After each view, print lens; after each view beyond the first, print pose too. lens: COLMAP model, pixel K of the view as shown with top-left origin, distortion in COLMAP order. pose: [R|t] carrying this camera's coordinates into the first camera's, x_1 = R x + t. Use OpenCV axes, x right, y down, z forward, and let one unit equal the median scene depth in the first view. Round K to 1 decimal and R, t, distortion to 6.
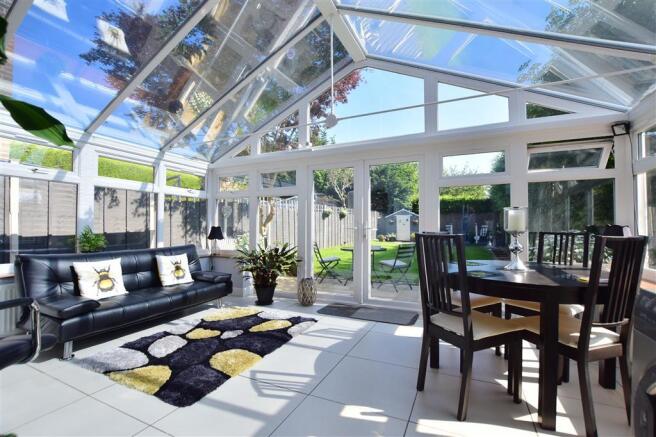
lens RADIAL K [[289.9, 0, 331.6], [0, 289.9, 223.2], [0, 0, 1]] dist [-0.023852, -0.000231]
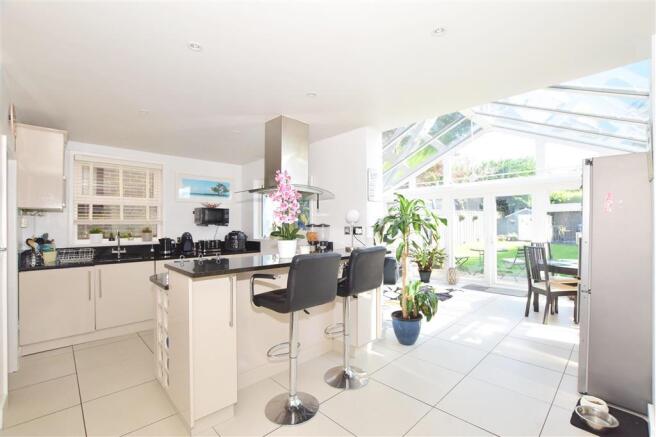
lens RADIAL K [[289.9, 0, 331.6], [0, 289.9, 223.2], [0, 0, 1]] dist [-0.023852, -0.000231]
pose [[0.936328, -0.006011, -0.351075, -0.135234], [0.010939, 0.999867, 0.012057, -0.076826], [0.350956, -0.015130, 0.936270, -0.668439]]
